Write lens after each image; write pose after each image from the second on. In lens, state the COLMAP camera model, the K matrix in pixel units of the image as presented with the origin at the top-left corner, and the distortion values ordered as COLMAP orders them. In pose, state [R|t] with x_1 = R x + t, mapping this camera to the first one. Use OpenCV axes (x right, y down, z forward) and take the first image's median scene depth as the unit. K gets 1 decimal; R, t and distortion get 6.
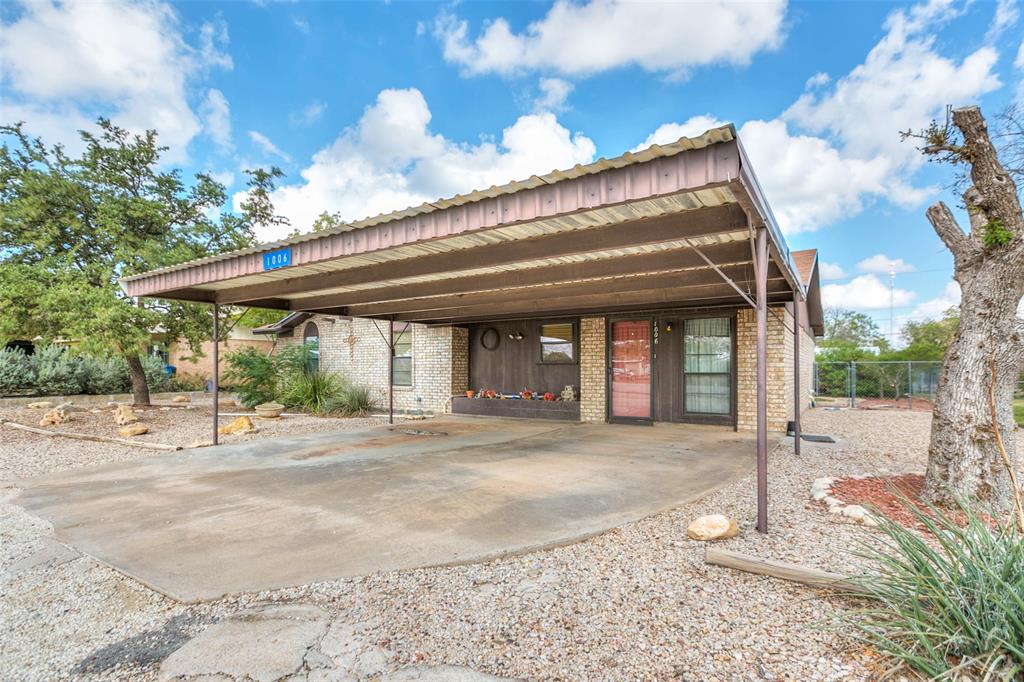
lens RADIAL K [[475.1, 0, 512.3], [0, 475.1, 368.4], [0, 0, 1]] dist [0.002692, 0.000172]
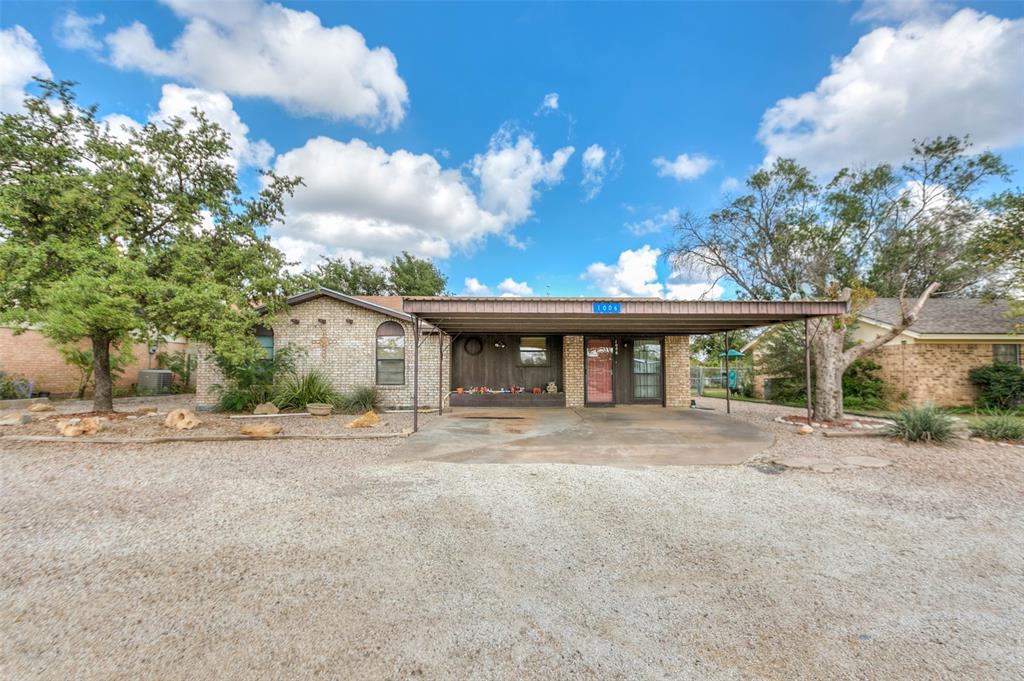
lens RADIAL K [[475.1, 0, 512.3], [0, 475.1, 367.9], [0, 0, 1]] dist [0.002692, 0.000172]
pose [[0.847676, 0.004204, 0.530497, -0.765335], [-0.002961, 0.999991, -0.003193, -0.001439], [-0.530506, 0.001136, 0.847680, -0.131401]]
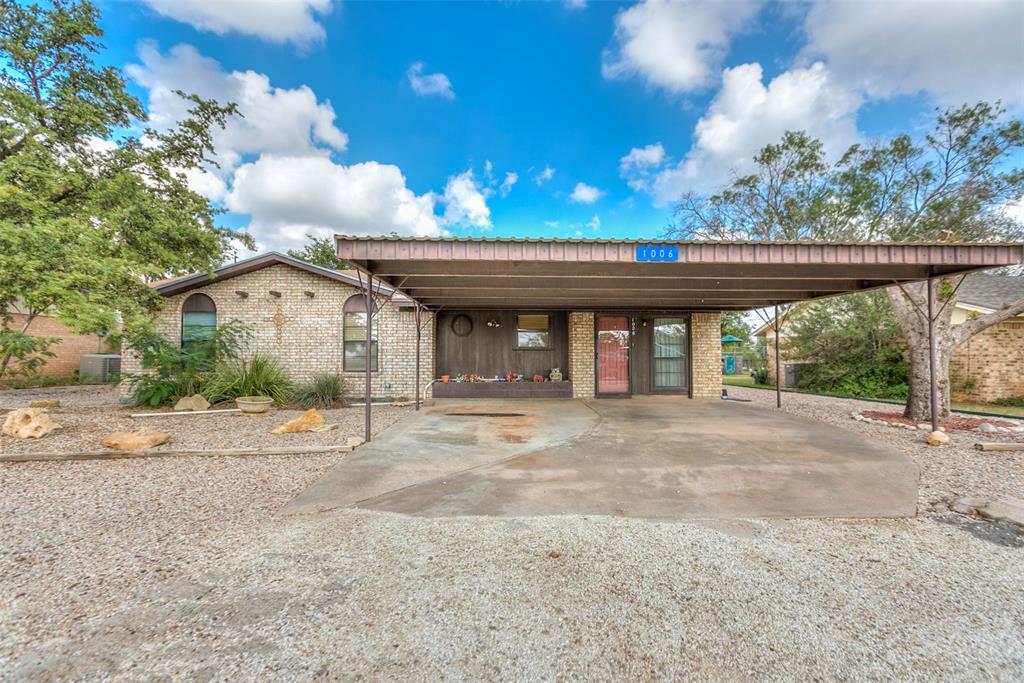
lens RADIAL K [[452.5, 0, 514.2], [0, 452.5, 353.2], [0, 0, 1]] dist [-0.000204, 0.000004]
pose [[0.839549, 0.005525, 0.543255, -0.605084], [-0.002688, 0.999978, -0.006016, 0.005618], [-0.543277, 0.003591, 0.839546, 0.129317]]
